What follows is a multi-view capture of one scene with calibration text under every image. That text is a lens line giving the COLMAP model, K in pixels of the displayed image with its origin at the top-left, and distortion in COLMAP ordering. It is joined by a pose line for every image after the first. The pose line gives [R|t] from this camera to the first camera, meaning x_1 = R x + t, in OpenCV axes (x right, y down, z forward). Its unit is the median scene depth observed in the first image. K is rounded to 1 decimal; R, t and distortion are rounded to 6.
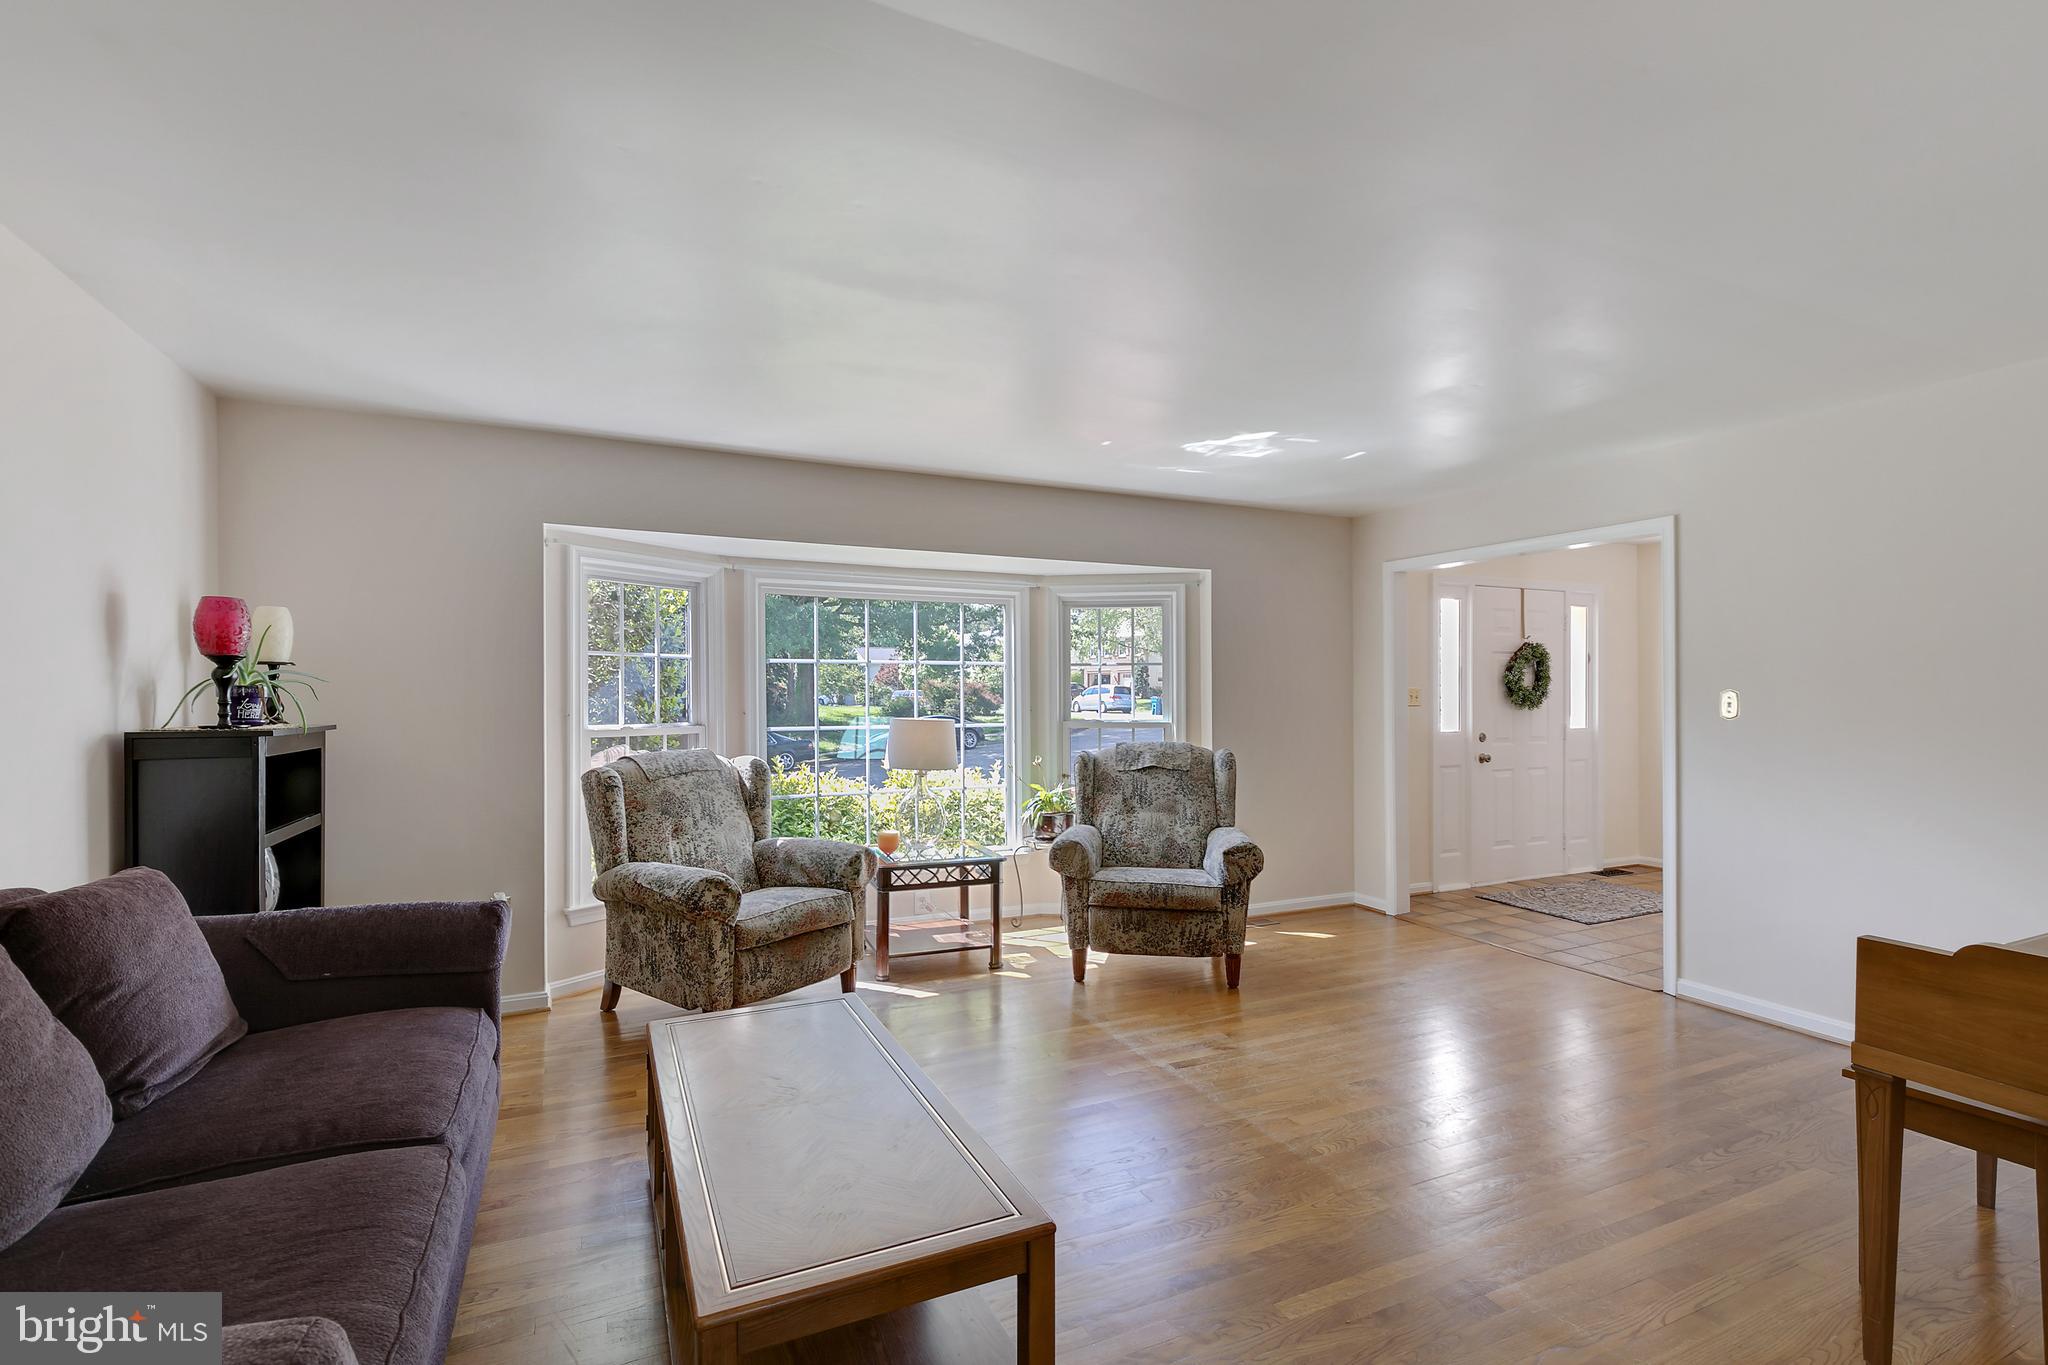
lens RADIAL K [[930.0, 0, 1036.8], [0, 930.0, 688.2], [0, 0, 1]] dist [0.009082, -0.000491]
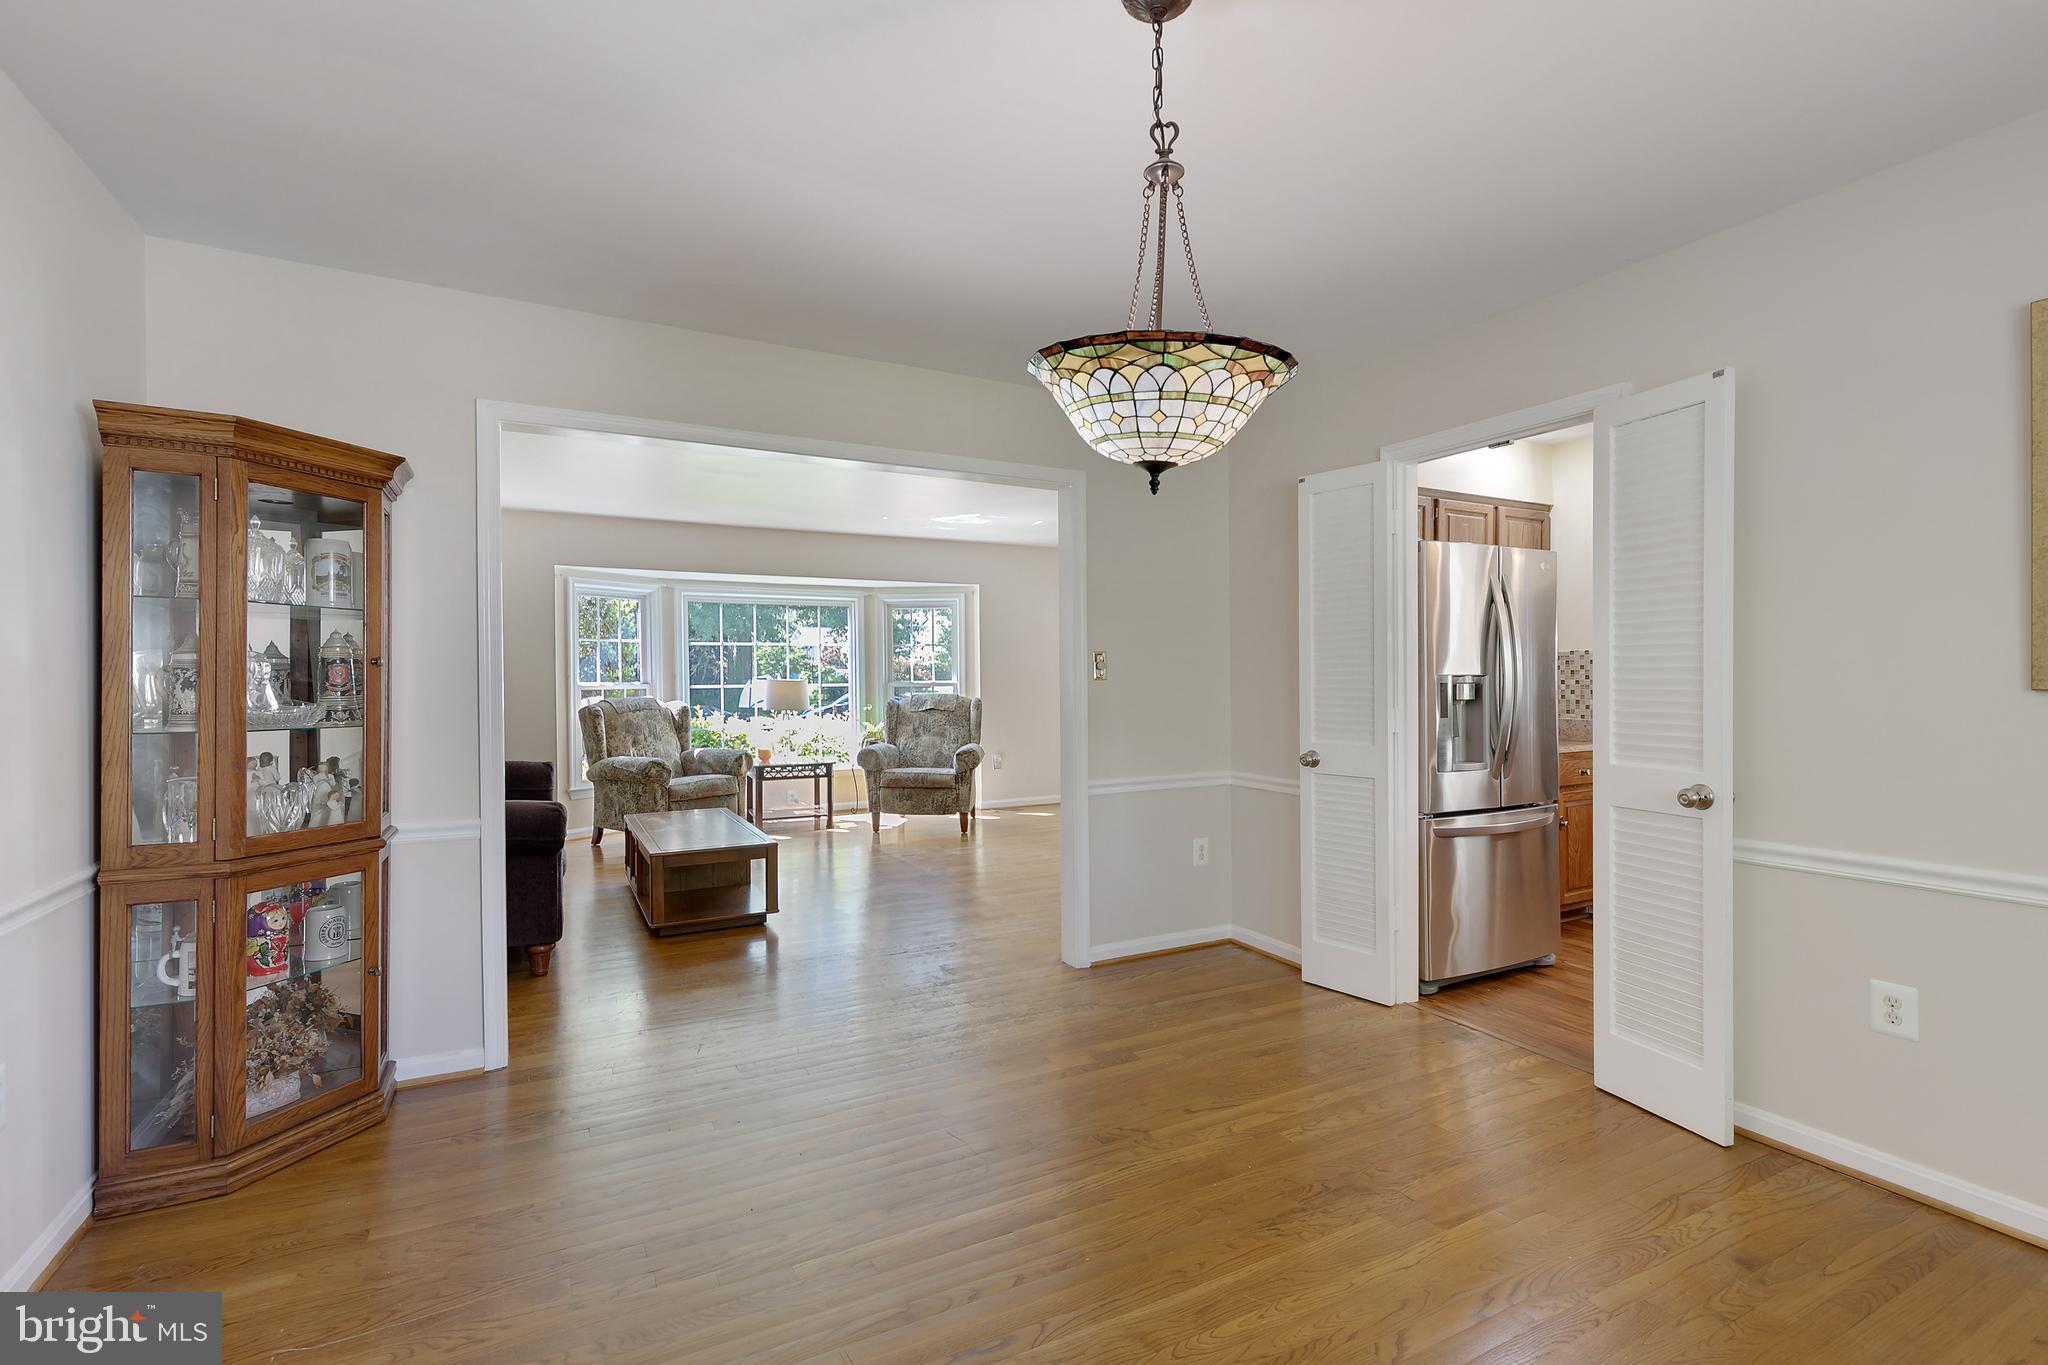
lens RADIAL K [[930.0, 0, 1027.4], [0, 930.0, 677.8], [0, 0, 1]] dist [0.009082, -0.000491]
pose [[0.998855, -0.003832, 0.047685, 0.235167], [0.003404, 0.999953, 0.009044, 0.018145], [-0.047718, -0.008871, 0.998821, -0.687669]]
